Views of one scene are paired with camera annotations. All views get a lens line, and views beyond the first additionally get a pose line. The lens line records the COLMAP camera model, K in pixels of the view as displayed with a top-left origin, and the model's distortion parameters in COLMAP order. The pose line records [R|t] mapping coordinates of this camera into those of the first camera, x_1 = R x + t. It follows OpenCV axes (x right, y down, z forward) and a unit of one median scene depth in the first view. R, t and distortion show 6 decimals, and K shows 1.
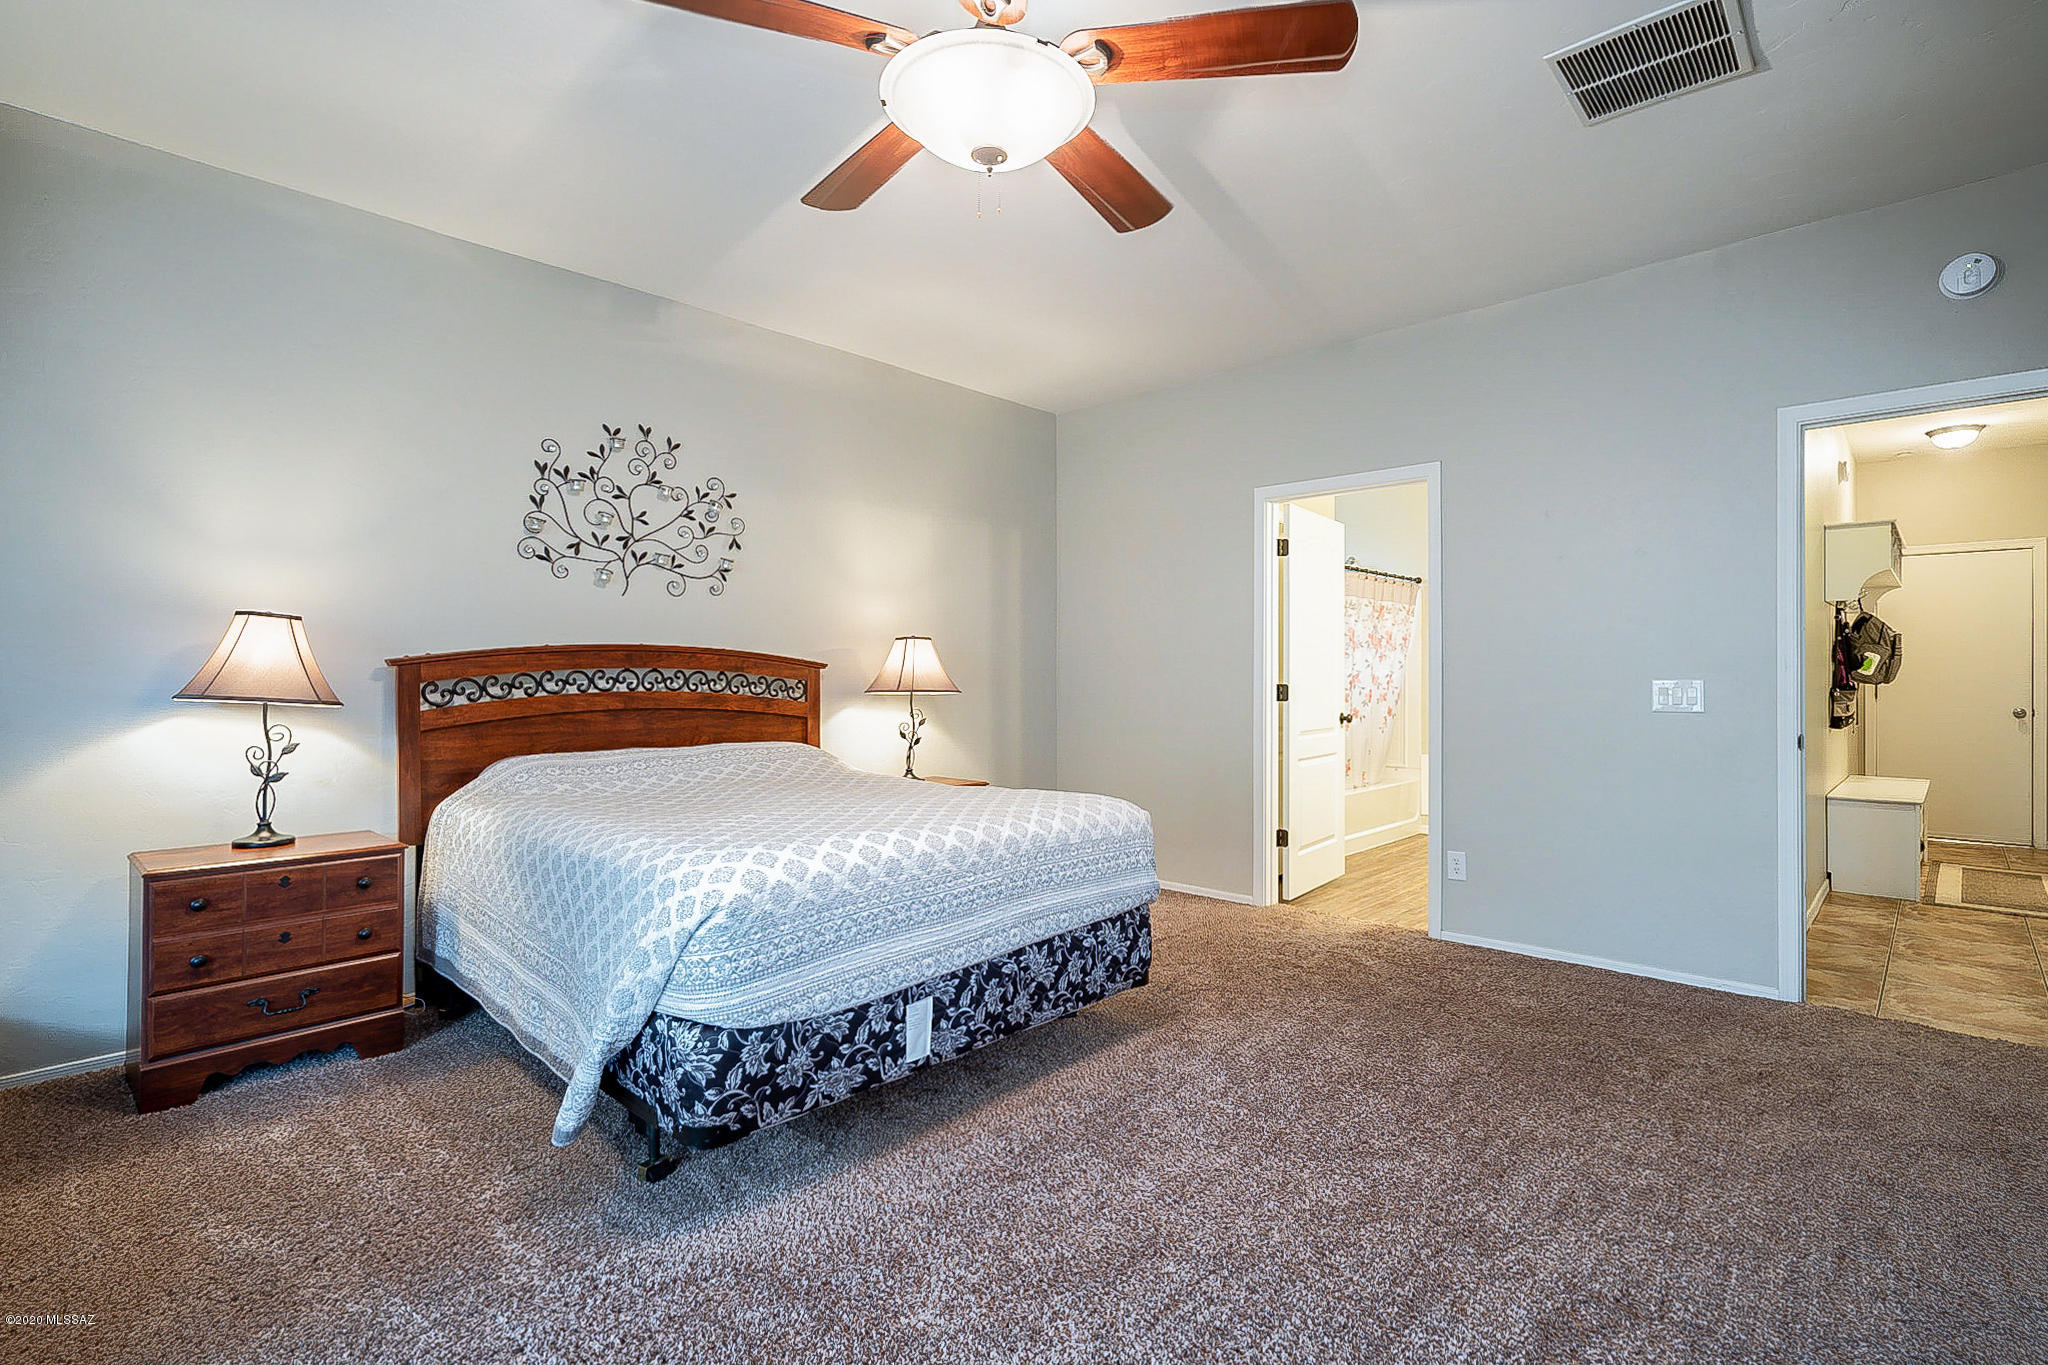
lens RADIAL K [[940.9, 0, 1041.9], [0, 940.9, 674.1], [0, 0, 1]] dist [0.003253, 0.001315]
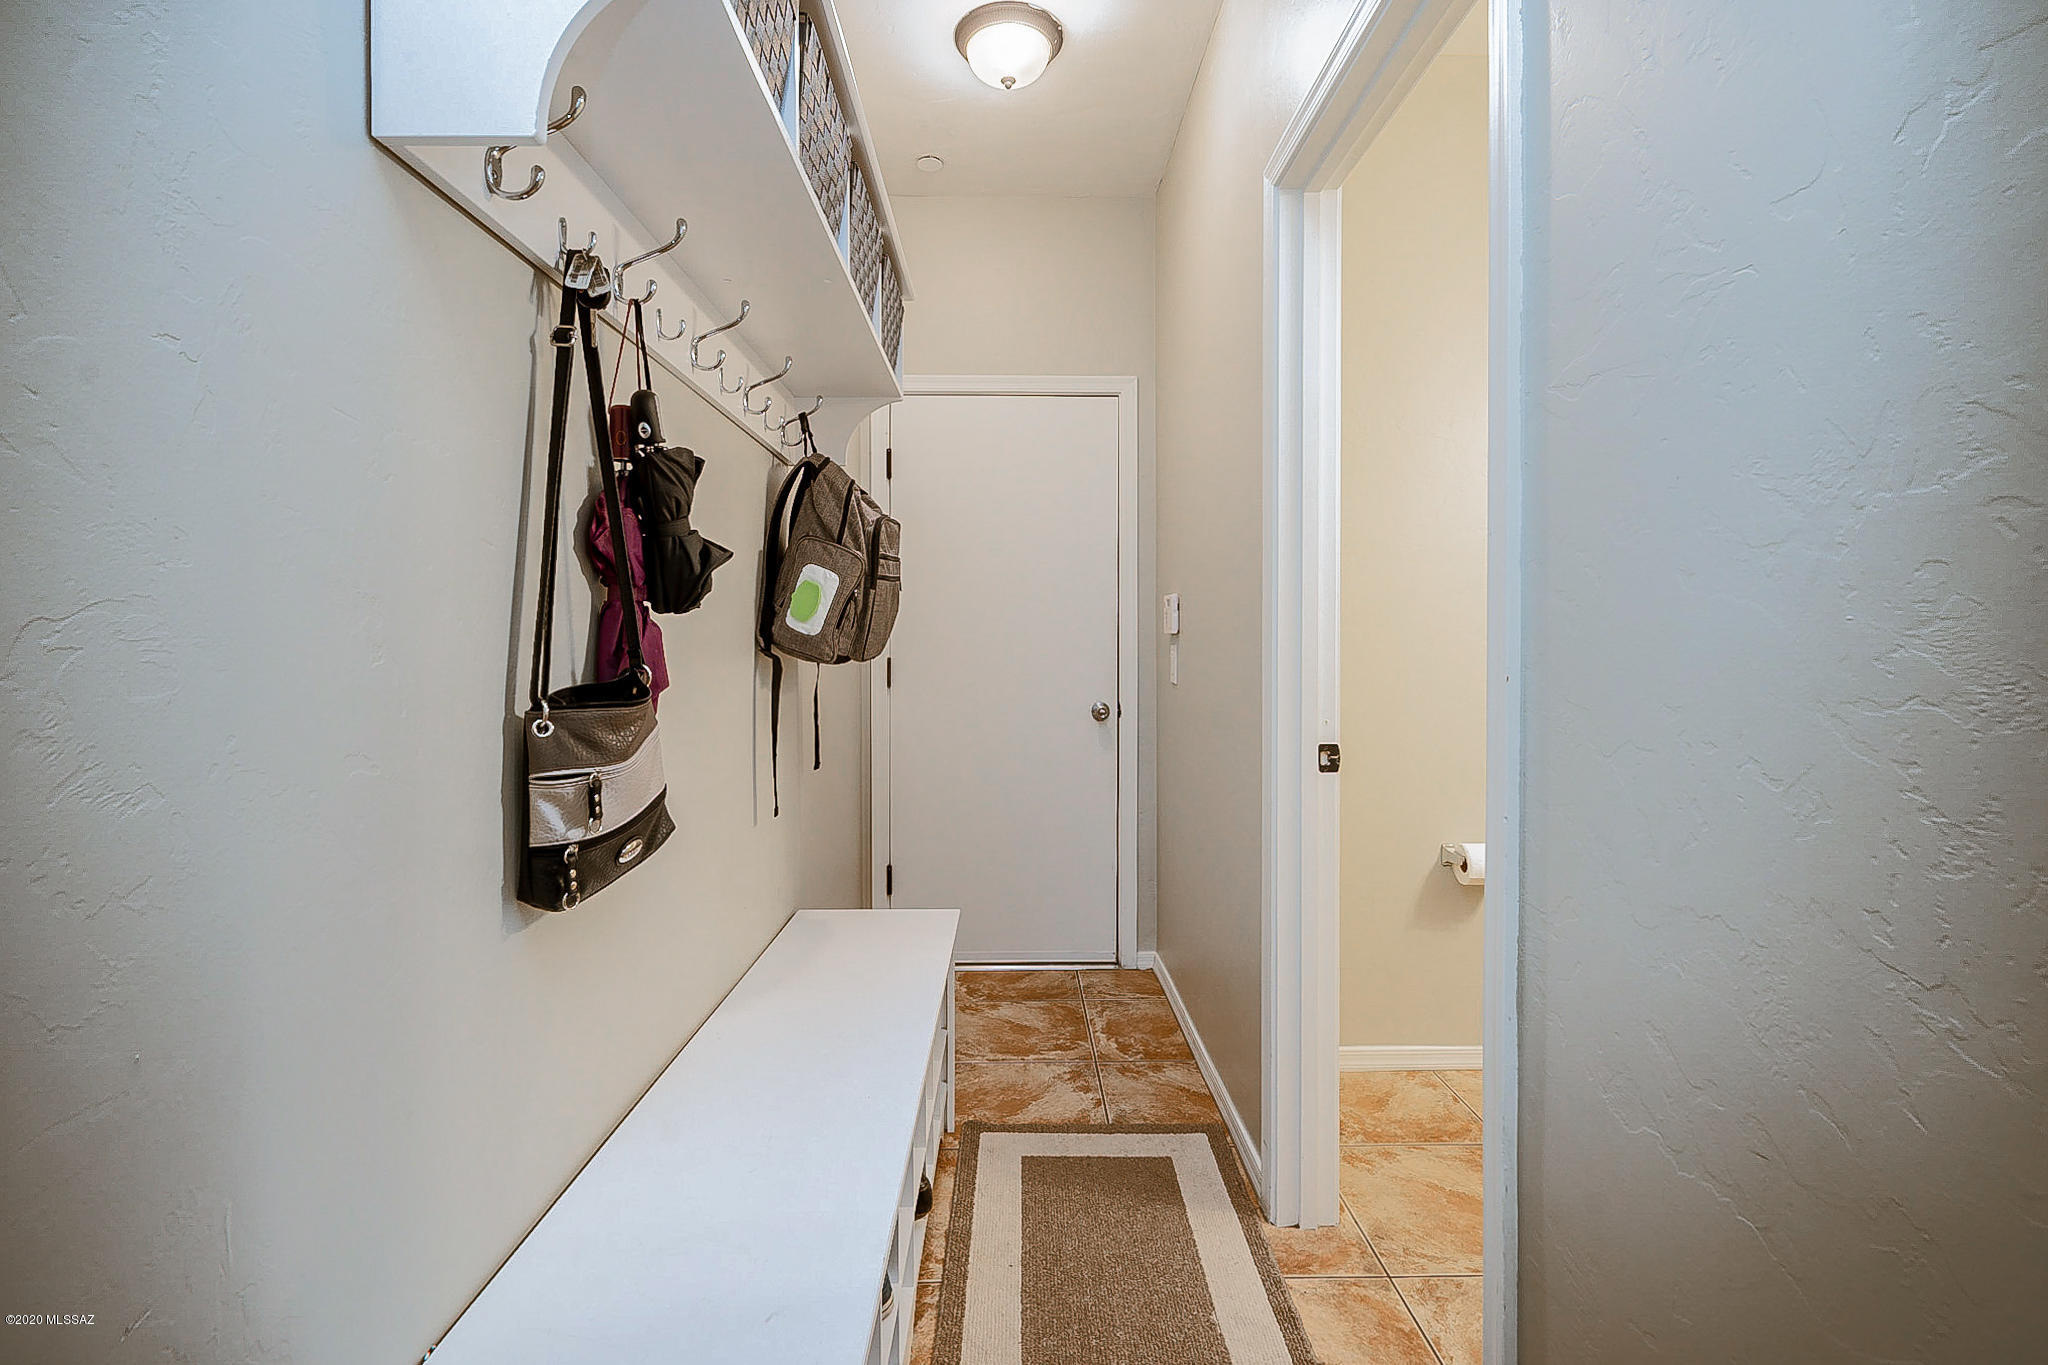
lens RADIAL K [[940.9, 0, 1041.9], [0, 940.9, 674.1], [0, 0, 1]] dist [0.003253, 0.001315]
pose [[0.704943, -0.027274, 0.708739, 0.701971], [0.002826, 0.999360, 0.035647, 0.003223], [-0.709258, -0.023126, 0.704570, 0.715858]]
